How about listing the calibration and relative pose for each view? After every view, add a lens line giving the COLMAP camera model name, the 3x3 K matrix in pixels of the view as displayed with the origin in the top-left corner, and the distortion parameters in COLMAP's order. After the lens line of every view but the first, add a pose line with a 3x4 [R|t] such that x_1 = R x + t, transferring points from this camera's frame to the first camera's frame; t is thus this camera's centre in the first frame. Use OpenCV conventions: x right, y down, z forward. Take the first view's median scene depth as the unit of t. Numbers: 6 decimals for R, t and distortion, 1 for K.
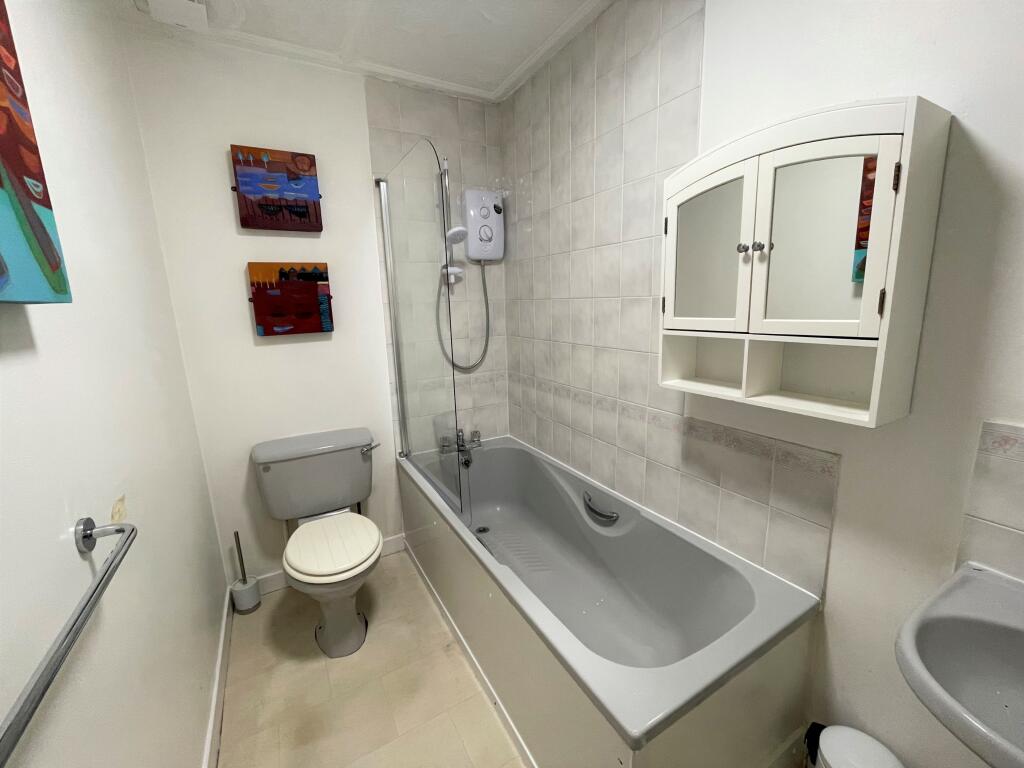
lens RADIAL K [[412.9, 0, 510.8], [0, 412.9, 380.3], [0, 0, 1]] dist [-0.000116, -0.000144]
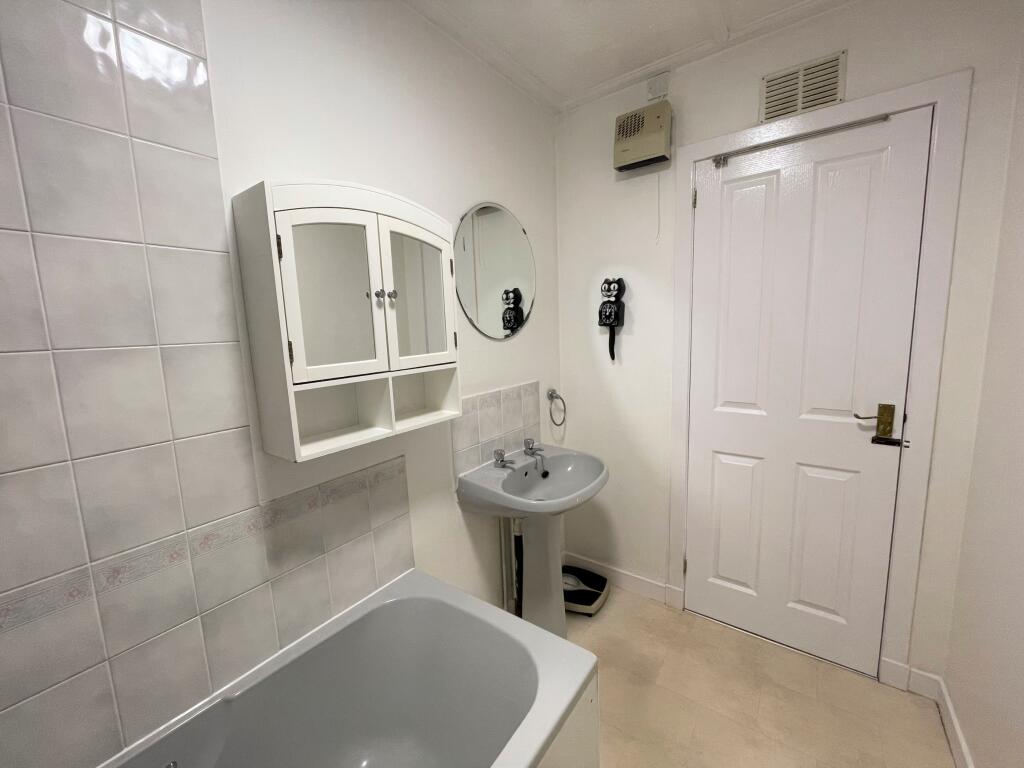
lens RADIAL K [[412.9, 0, 510.5], [0, 412.9, 383.3], [0, 0, 1]] dist [-0.000116, -0.000144]
pose [[-0.404528, -0.077879, 0.911204, -0.510890], [0.218884, 0.959164, 0.179151, -0.193279], [-0.887945, 0.271919, -0.370962, 1.041305]]
